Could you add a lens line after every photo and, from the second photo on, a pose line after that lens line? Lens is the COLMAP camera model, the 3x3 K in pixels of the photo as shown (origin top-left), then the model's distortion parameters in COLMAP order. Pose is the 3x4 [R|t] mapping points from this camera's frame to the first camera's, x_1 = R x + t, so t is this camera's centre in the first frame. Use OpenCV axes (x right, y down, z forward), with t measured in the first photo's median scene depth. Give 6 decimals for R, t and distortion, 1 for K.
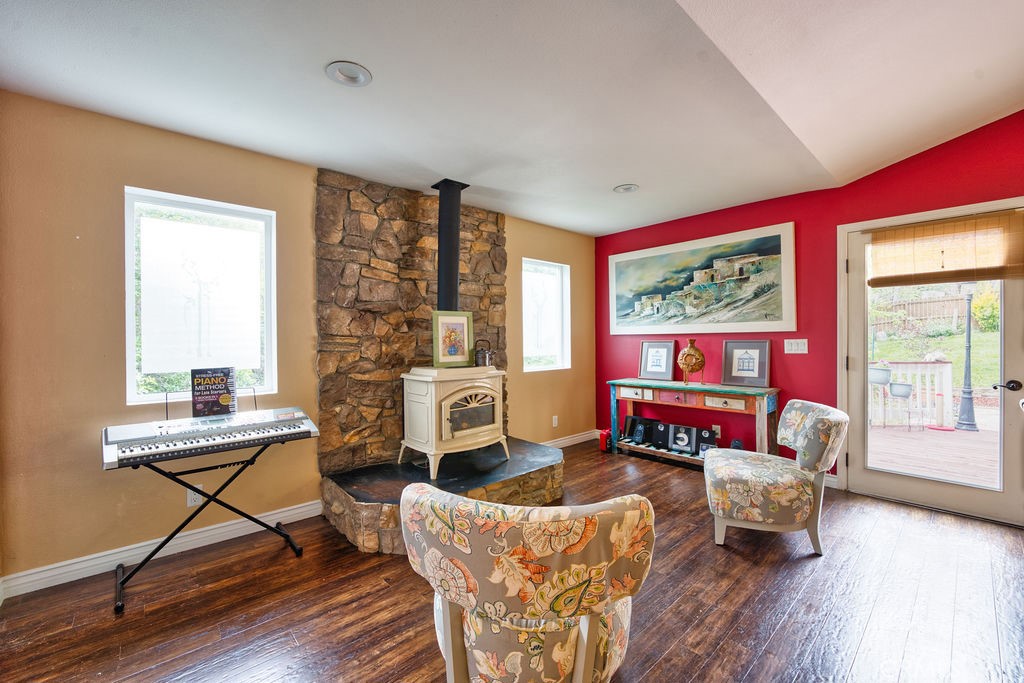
lens RADIAL K [[420.3, 0, 513.9], [0, 420.3, 338.0], [0, 0, 1]] dist [-0.006042, -0.000118]
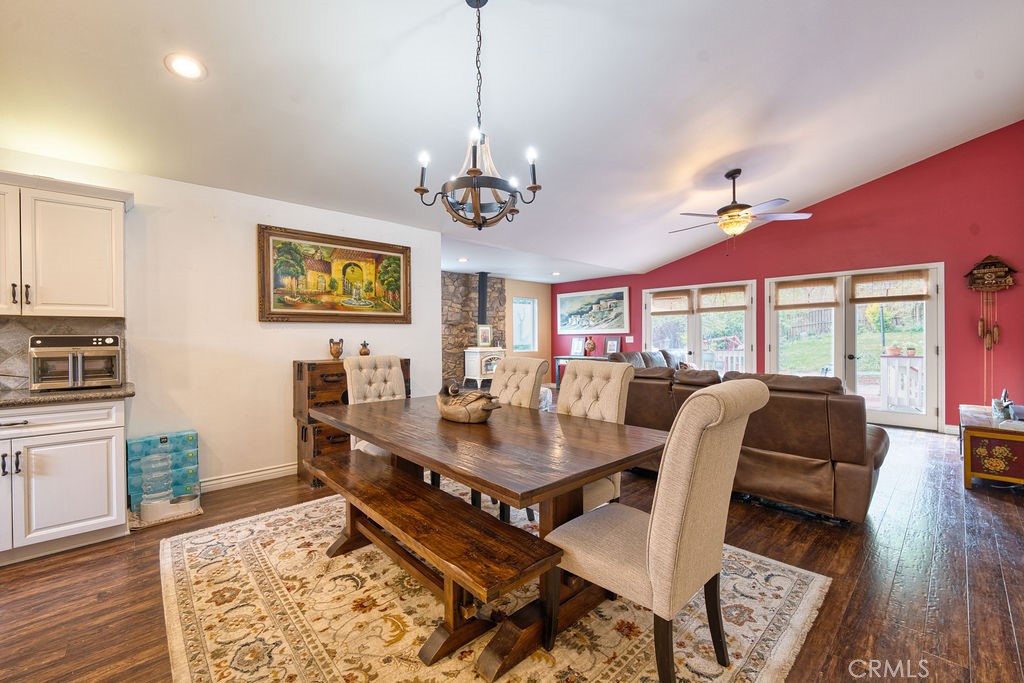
lens RADIAL K [[416.1, 0, 513.7], [0, 416.1, 338.4], [0, 0, 1]] dist [-0.031328, 0.006107]
pose [[0.999924, 0.002473, 0.012080, -0.002993], [-0.002522, 0.999989, 0.003986, 0.006530], [-0.012070, -0.004016, 0.999919, -1.291028]]
